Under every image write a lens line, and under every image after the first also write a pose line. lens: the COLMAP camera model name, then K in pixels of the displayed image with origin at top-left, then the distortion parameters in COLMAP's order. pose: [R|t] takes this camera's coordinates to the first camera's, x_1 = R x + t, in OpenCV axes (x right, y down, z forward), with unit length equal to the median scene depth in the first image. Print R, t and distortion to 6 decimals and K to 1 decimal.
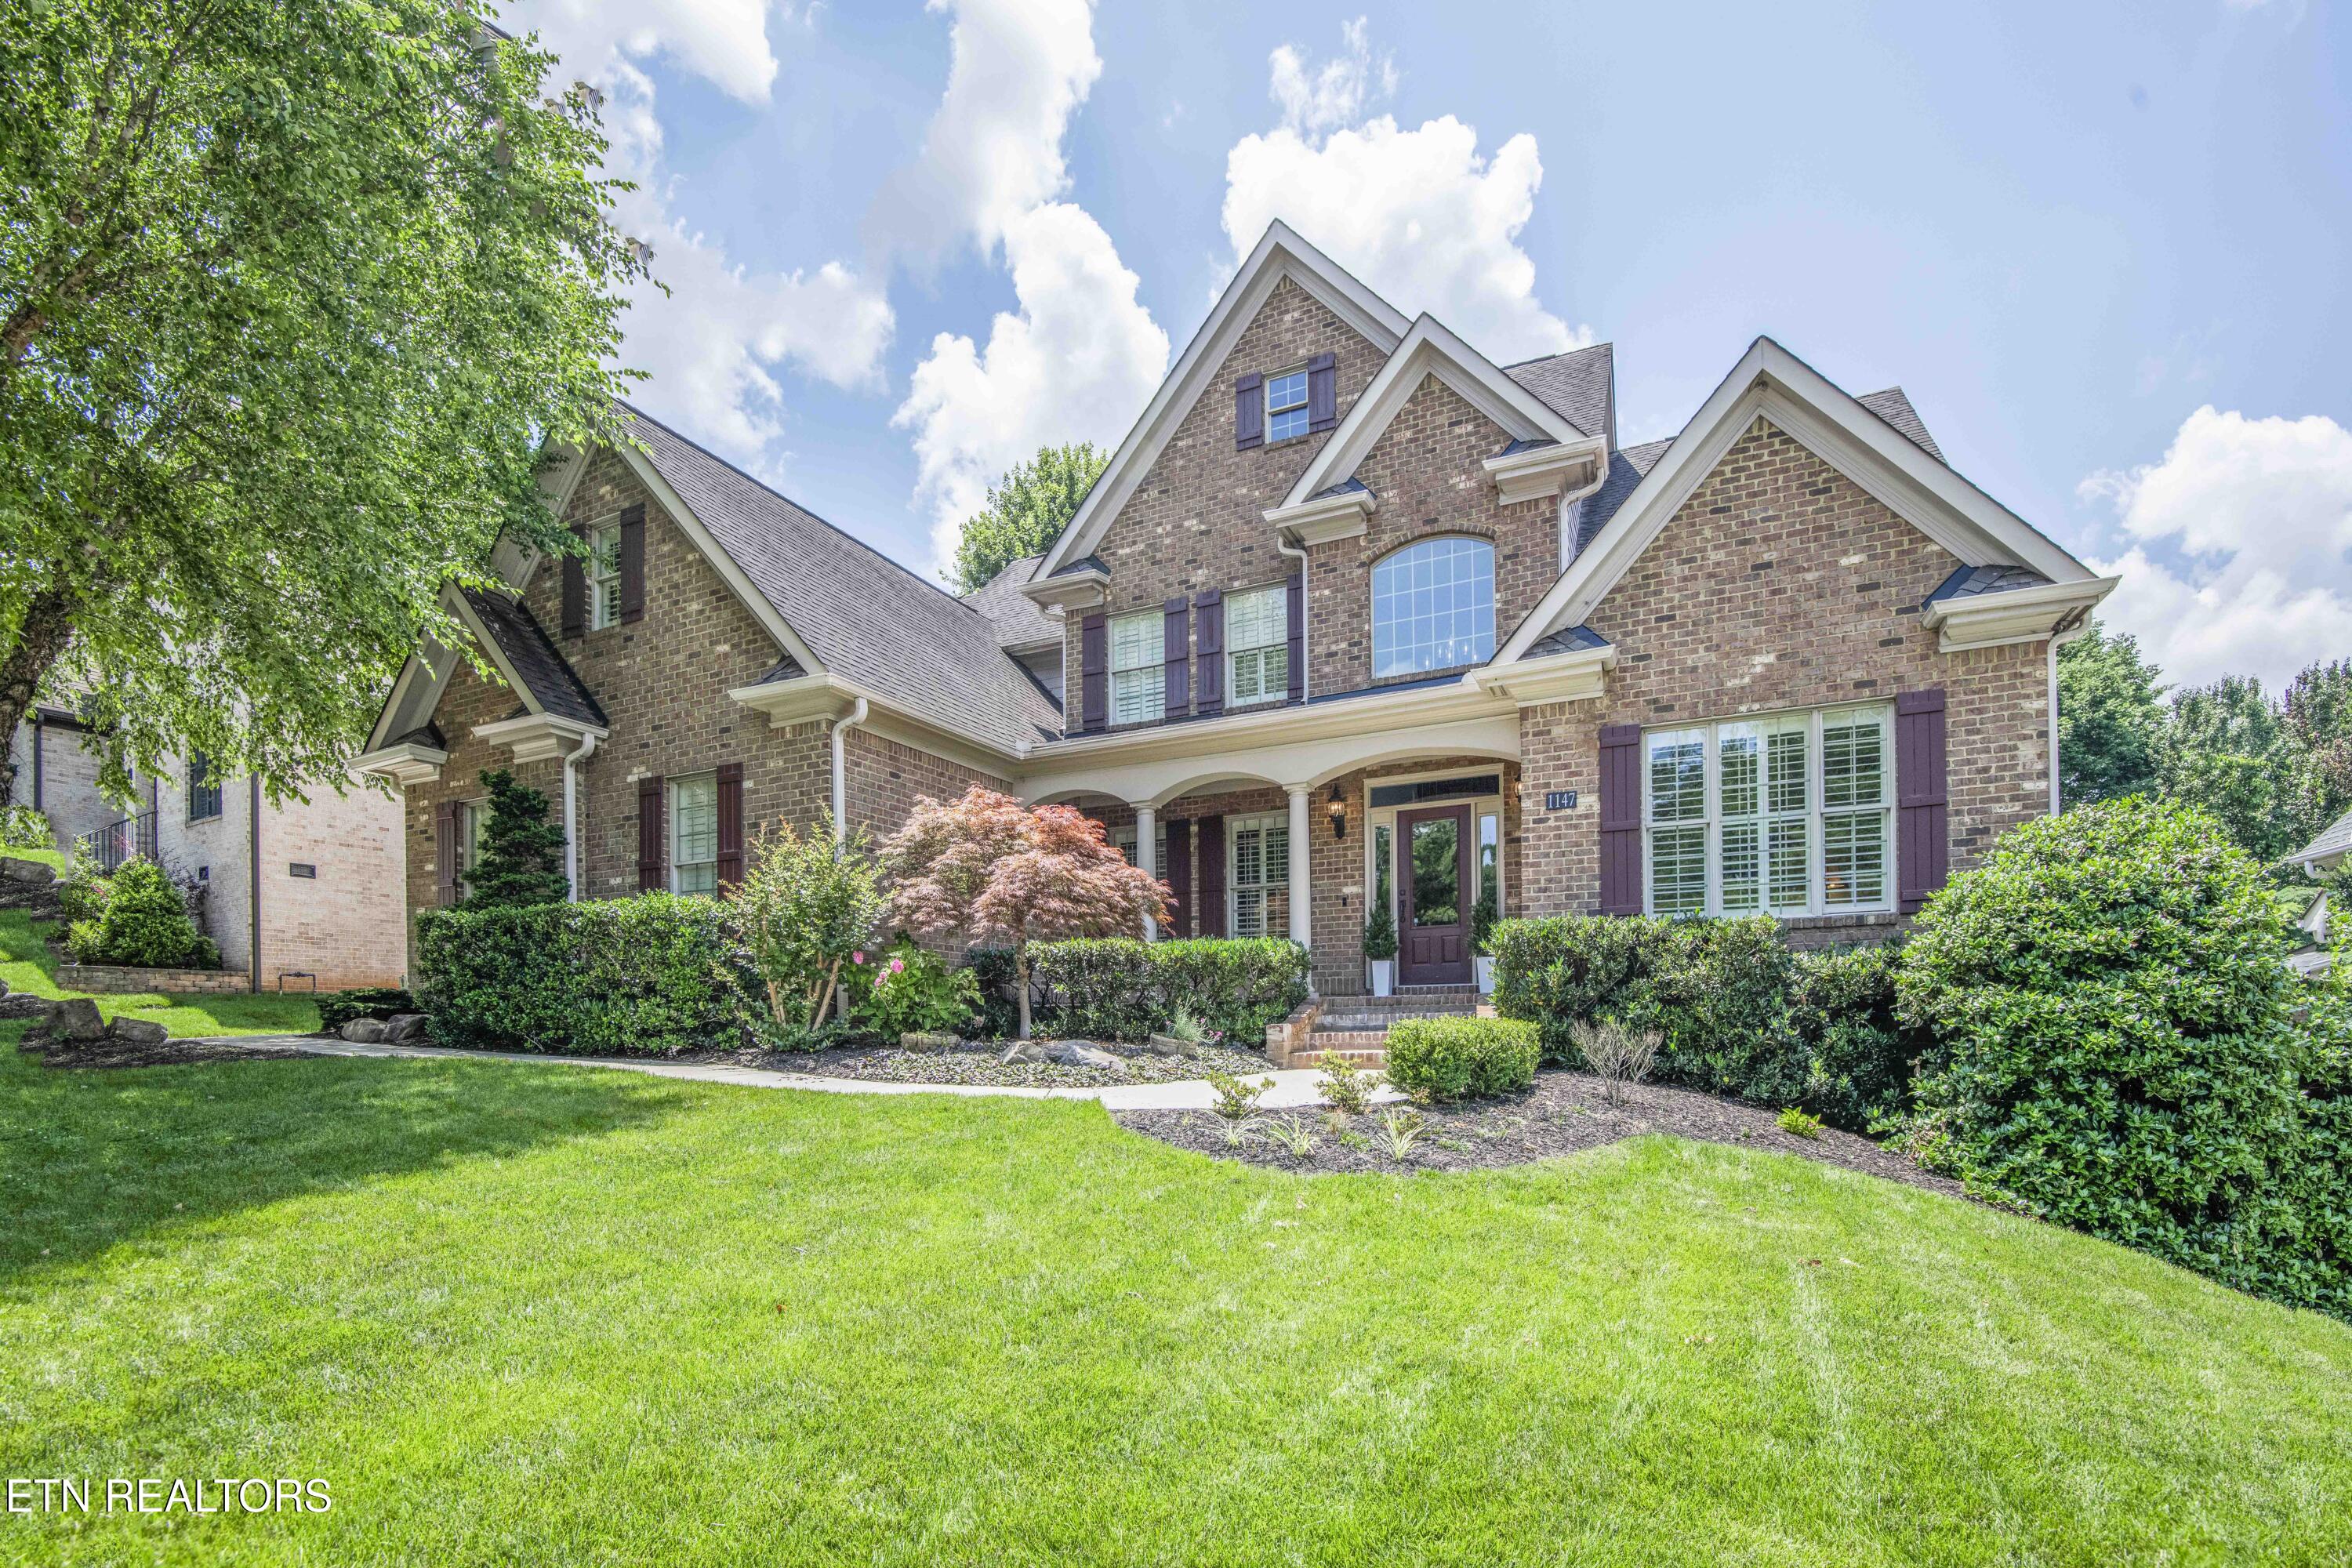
lens RADIAL K [[1100.1, 0, 1178.1], [0, 1100.1, 867.7], [0, 0, 1]] dist [-0.000421, -0.015185]
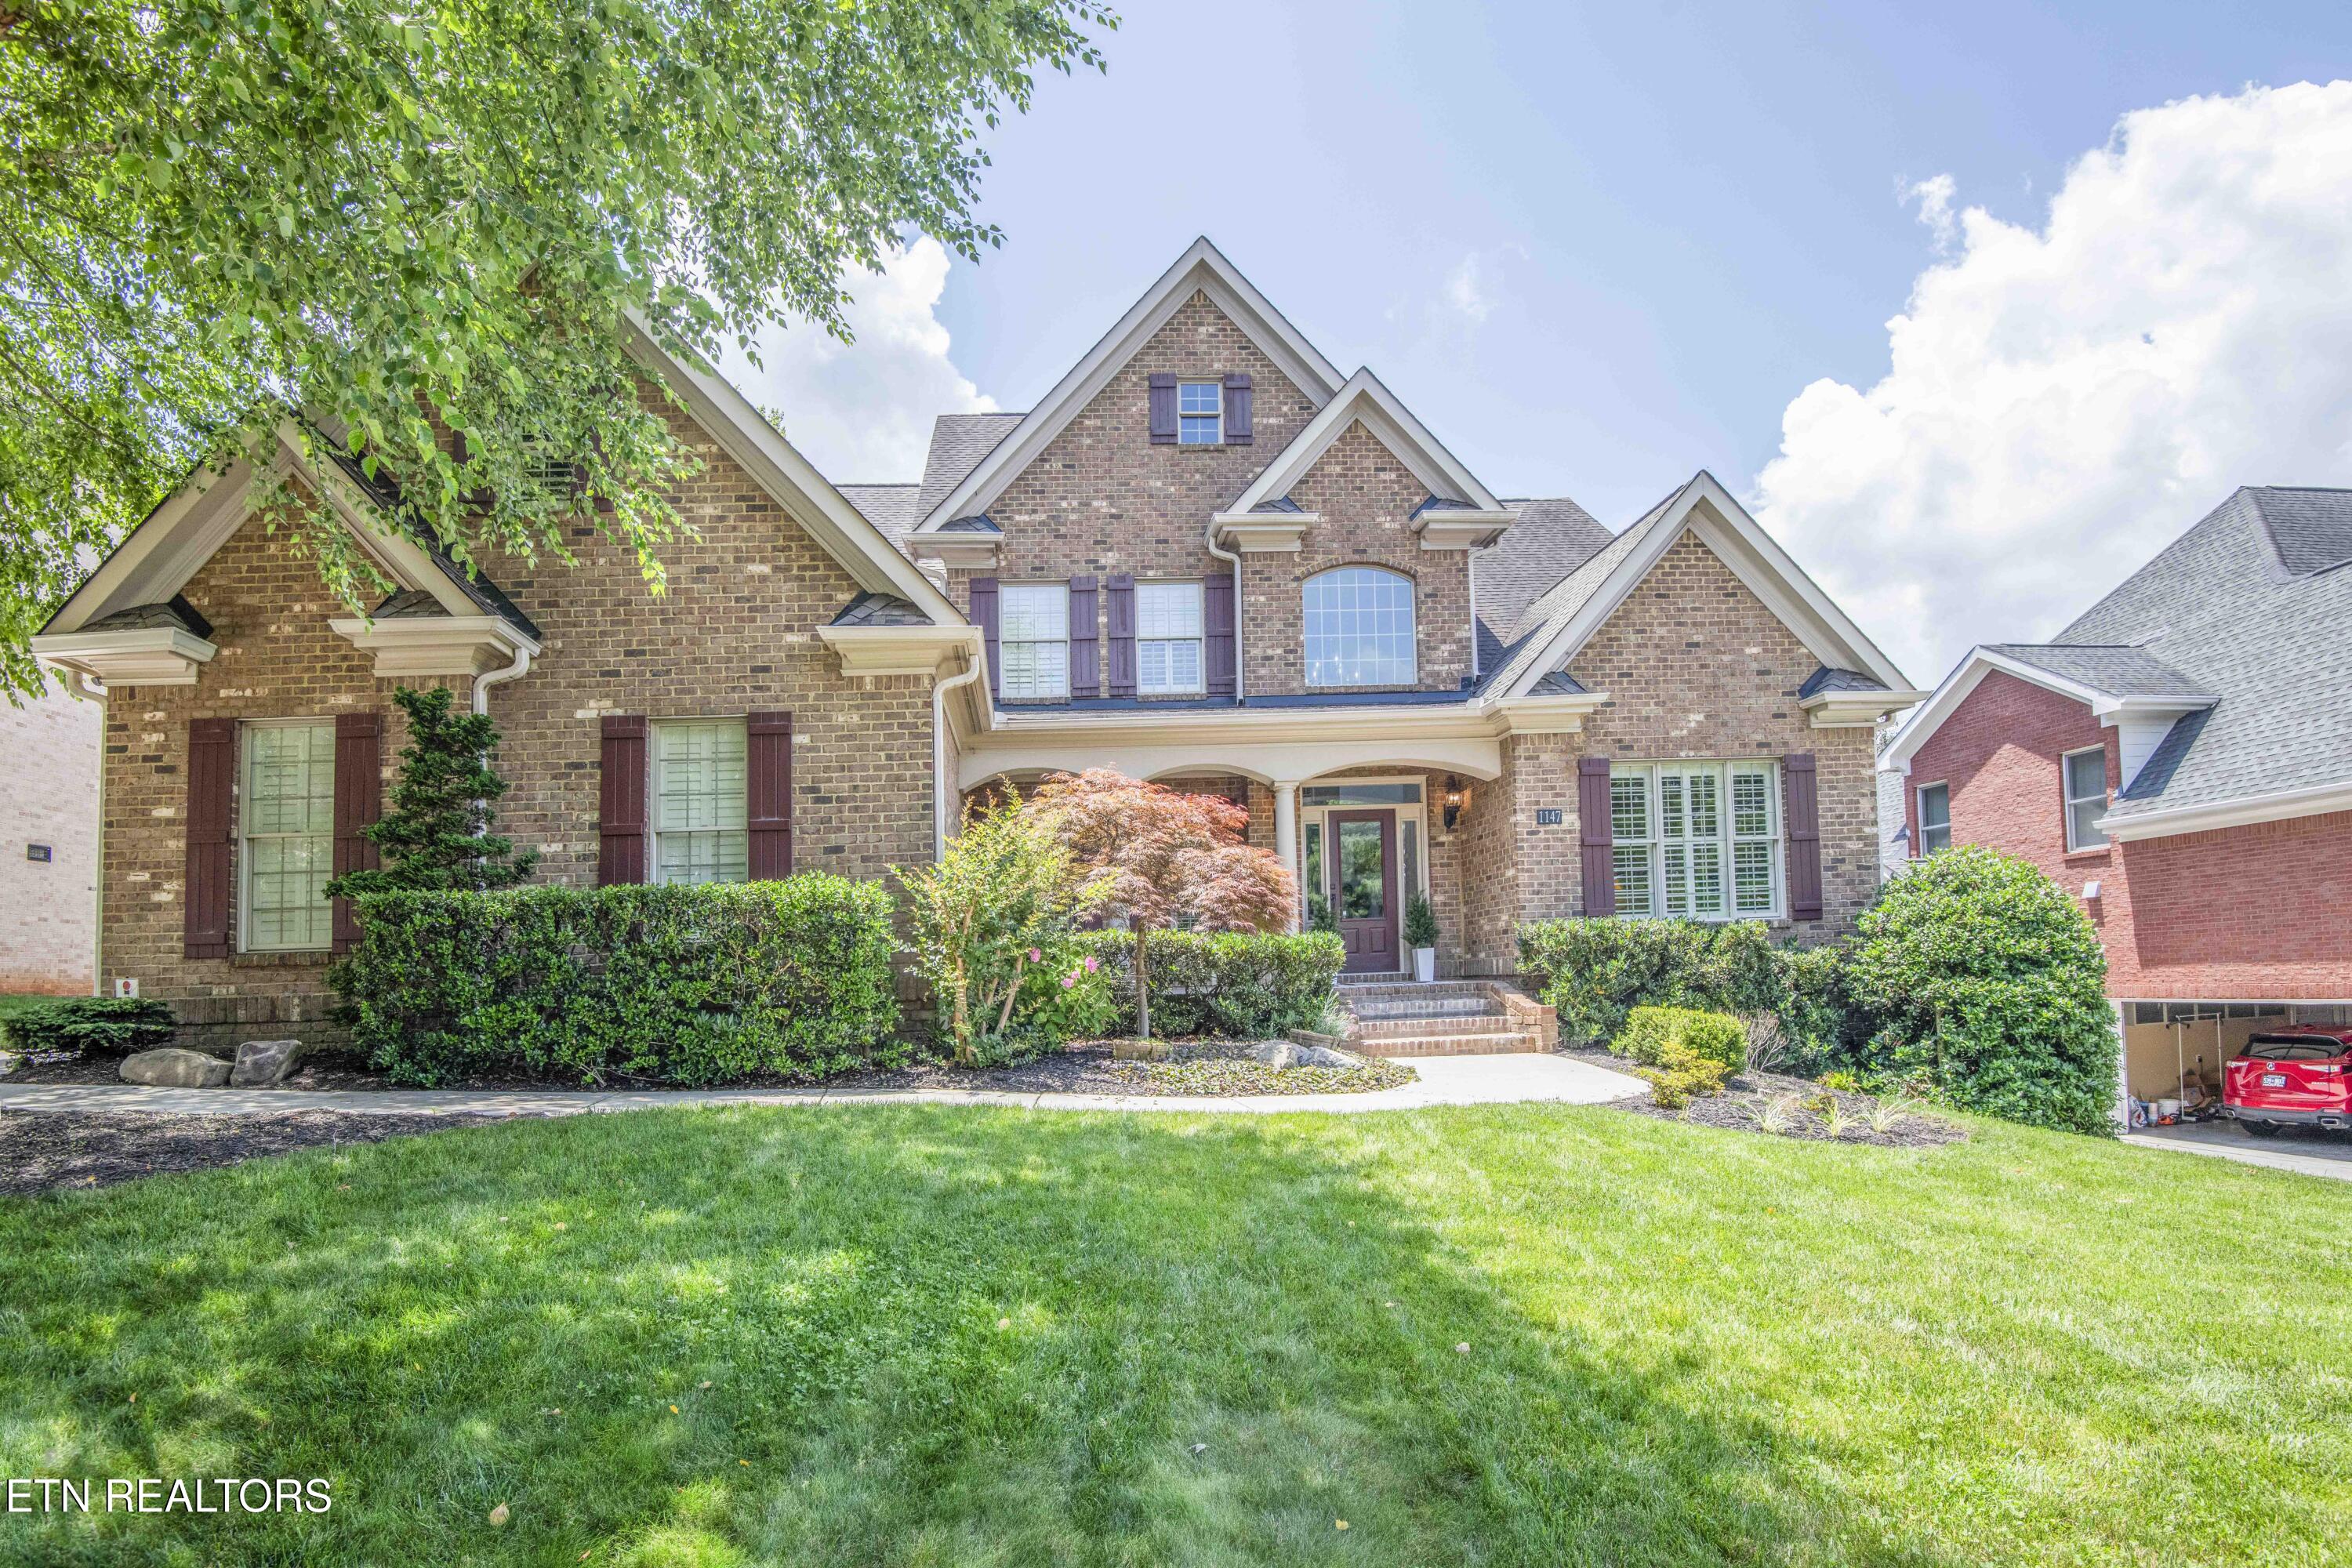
lens RADIAL K [[1098.3, 0, 1190.2], [0, 1098.3, 781.2], [0, 0, 1]] dist [0.002796, -0.014186]
pose [[0.877391, 0.071331, 0.474444, -0.504623], [-0.045494, 0.996800, -0.065733, -0.003971], [-0.477614, 0.036089, 0.877828, 0.138455]]
